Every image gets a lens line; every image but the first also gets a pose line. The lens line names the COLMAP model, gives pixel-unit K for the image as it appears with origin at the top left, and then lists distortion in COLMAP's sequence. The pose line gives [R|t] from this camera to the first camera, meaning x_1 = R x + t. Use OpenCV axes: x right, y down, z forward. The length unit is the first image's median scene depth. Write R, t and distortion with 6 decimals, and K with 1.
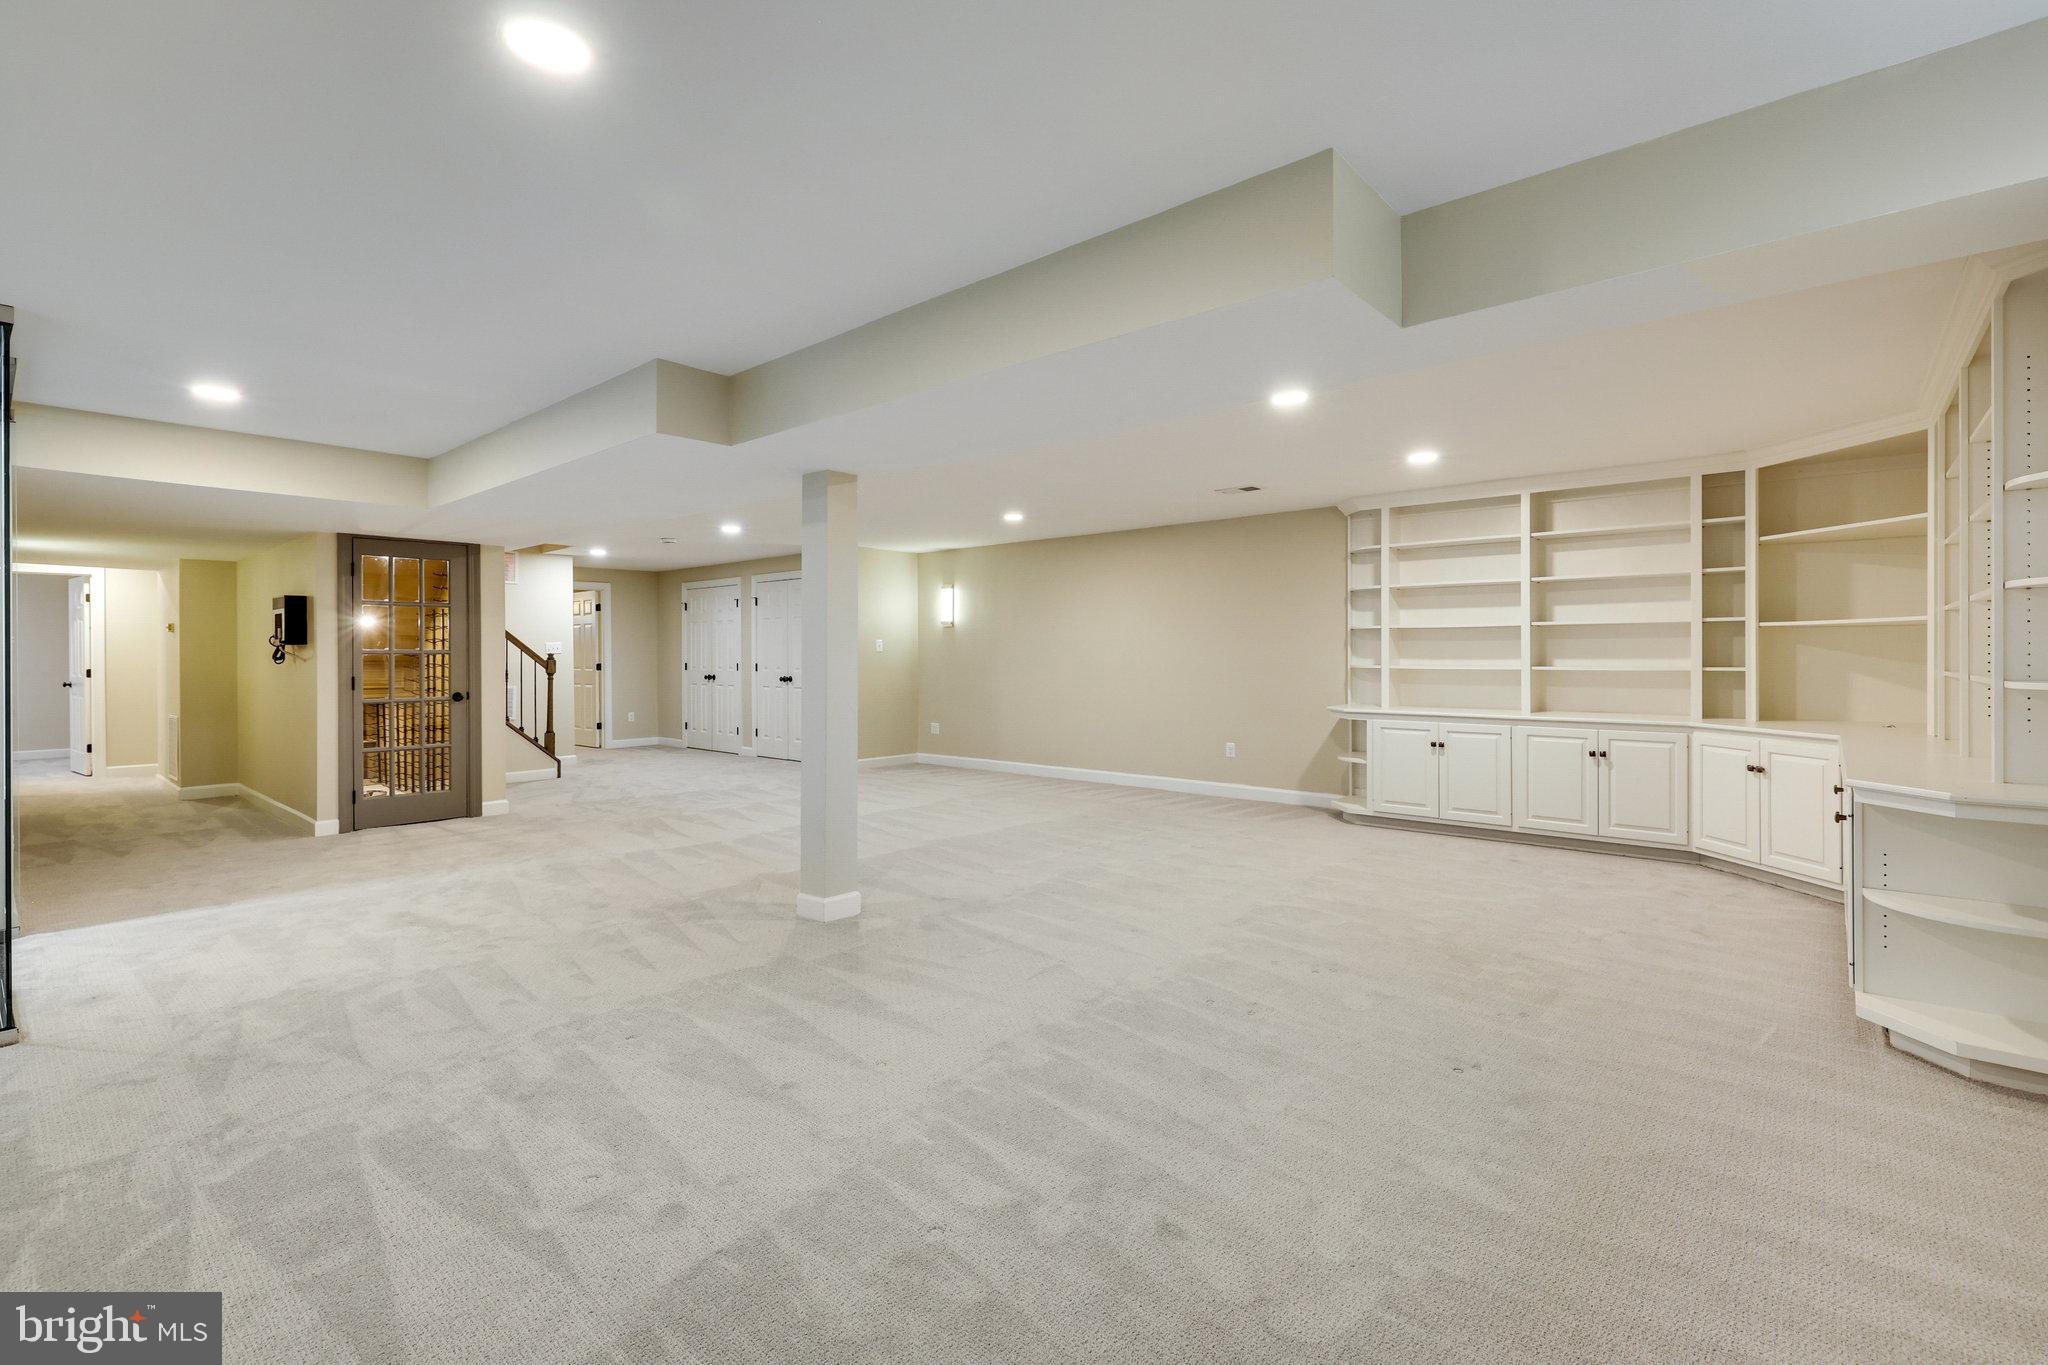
lens RADIAL K [[906.8, 0, 1028.3], [0, 906.8, 656.7], [0, 0, 1]] dist [-0.000191, -0.000104]
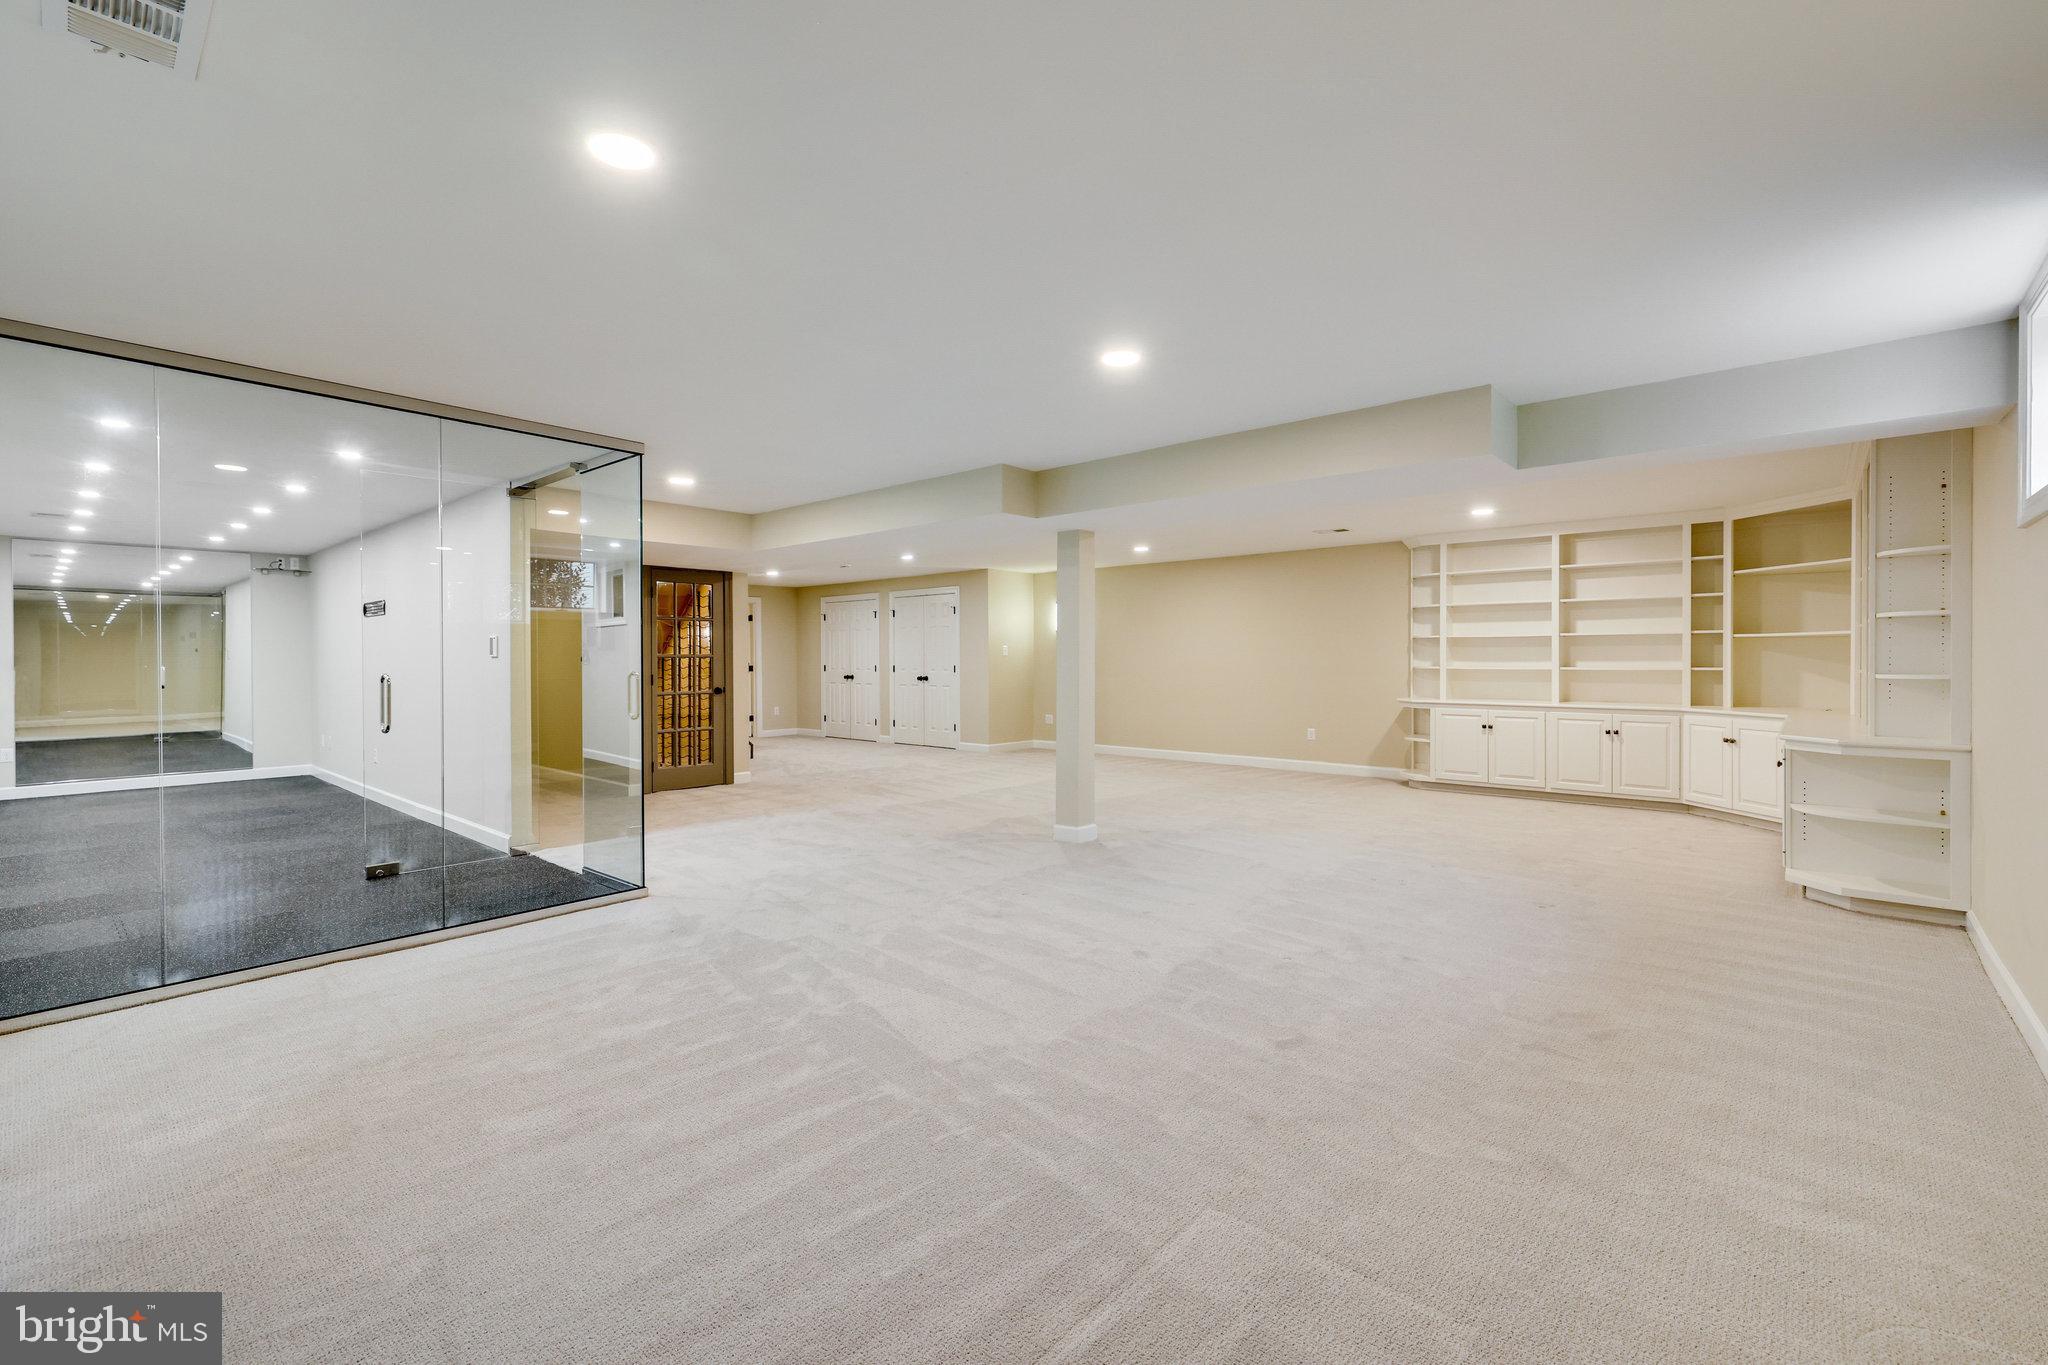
lens RADIAL K [[909.1, 0, 1005.3], [0, 909.1, 664.7], [0, 0, 1]] dist [0.000892, -0.000071]
pose [[0.999975, 0.000346, -0.007046, -0.237594], [-0.000312, 0.999988, 0.004892, 0.001124], [0.007047, -0.004889, 0.999963, -0.320591]]
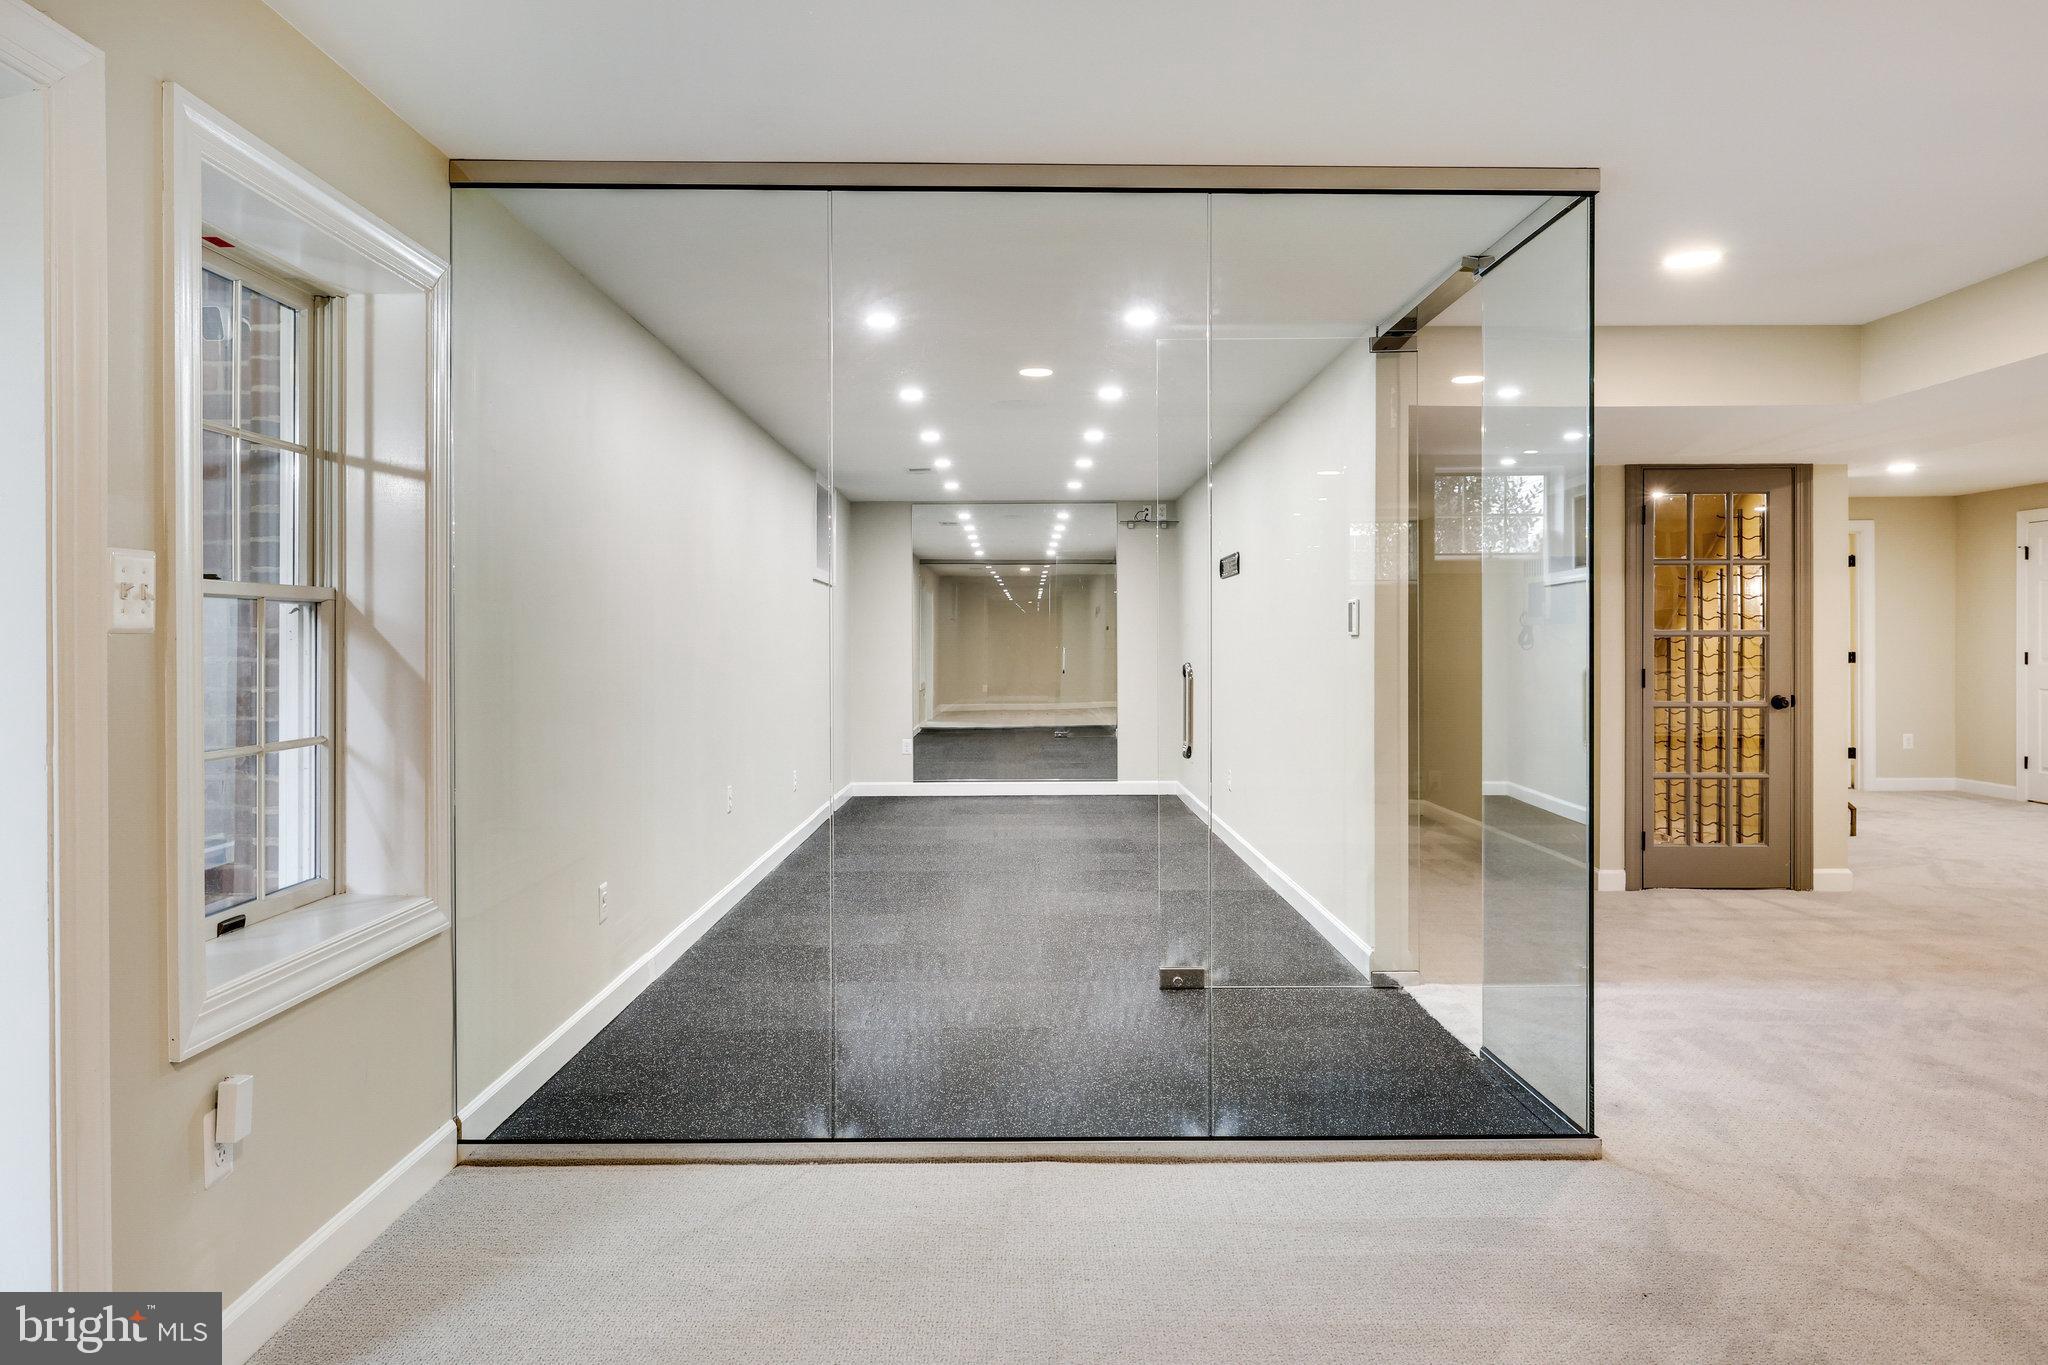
lens RADIAL K [[1318.9, 0, 1019.4], [0, 1318.9, 648.4], [0, 0, 1]] dist [0.003052, -0.000374]
pose [[0.667854, 0.005876, -0.744269, -0.323688], [-0.001727, 0.999978, 0.006345, 0.000846], [0.744290, -0.002952, 0.667850, -0.039138]]
